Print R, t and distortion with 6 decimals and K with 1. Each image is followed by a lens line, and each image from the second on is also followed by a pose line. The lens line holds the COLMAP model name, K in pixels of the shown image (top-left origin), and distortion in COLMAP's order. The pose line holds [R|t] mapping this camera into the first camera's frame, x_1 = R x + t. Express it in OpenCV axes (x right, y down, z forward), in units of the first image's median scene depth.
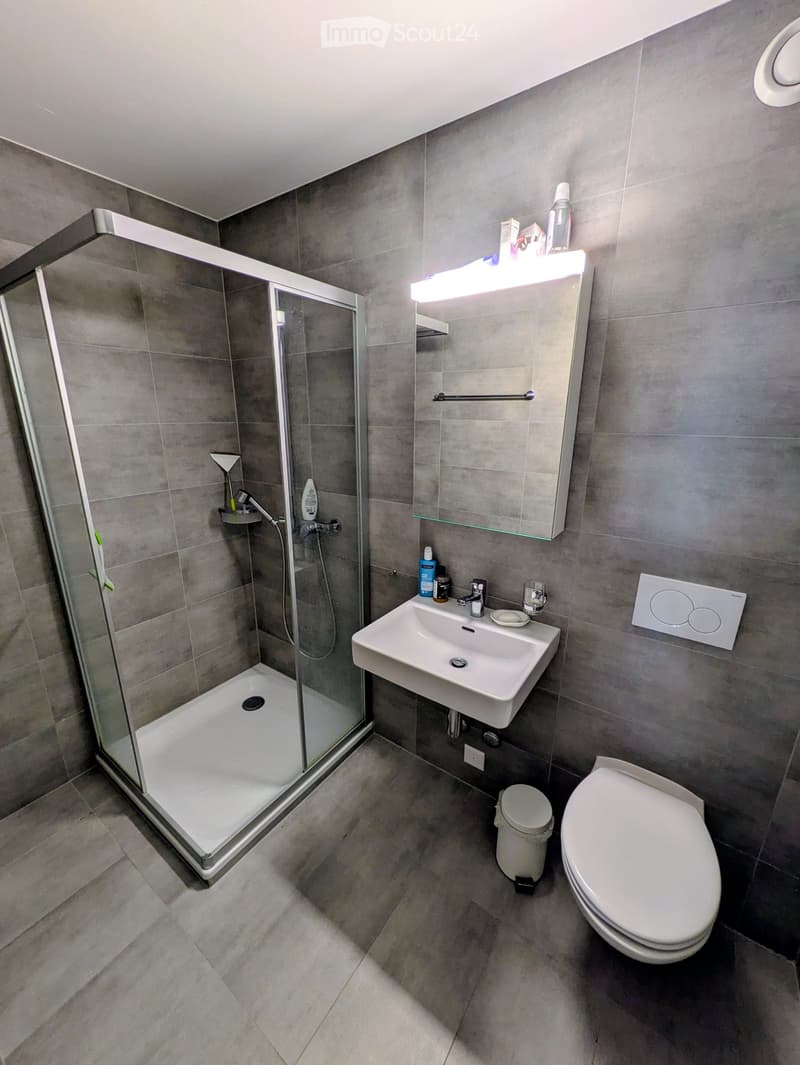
lens RADIAL K [[413.0, 0, 400.0], [0, 413.0, 532.5], [0, 0, 1]] dist [-0.009232, -0.000190]
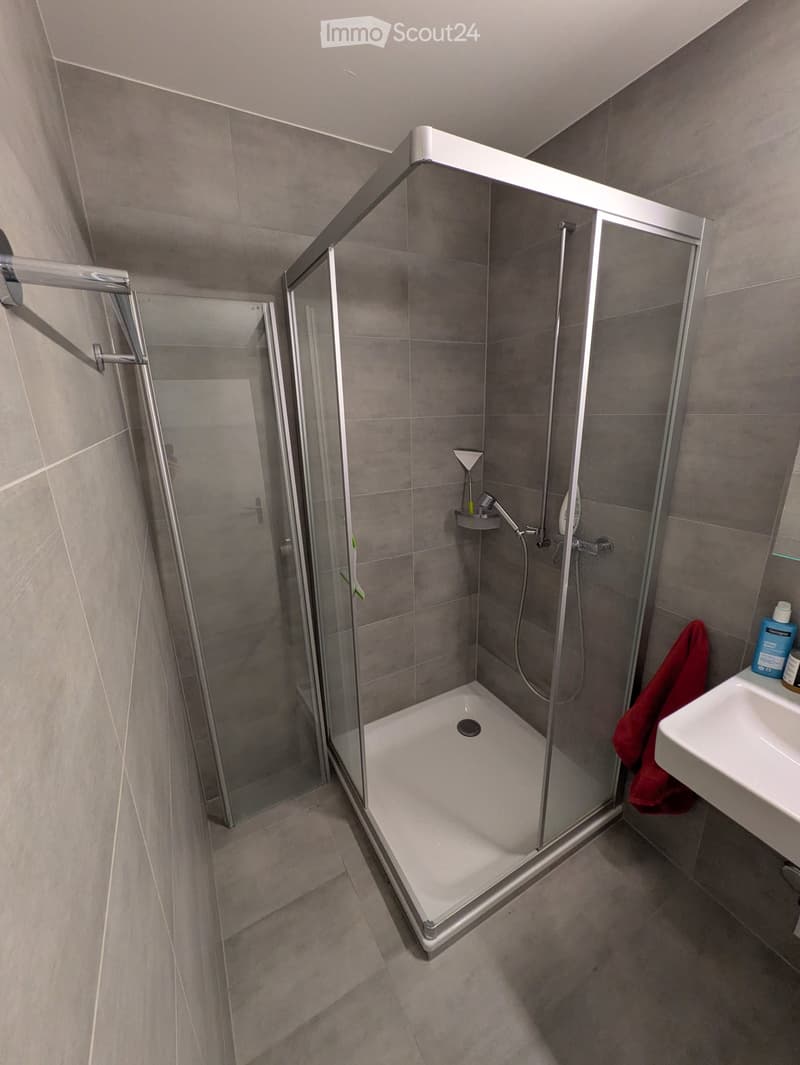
lens RADIAL K [[413.0, 0, 400.0], [0, 413.0, 532.5], [0, 0, 1]] dist [-0.009232, -0.000190]
pose [[0.895253, 0.095805, -0.435135, -0.176599], [-0.089401, 0.995373, 0.035220, -0.036821], [0.436496, 0.007370, 0.899676, 0.150673]]
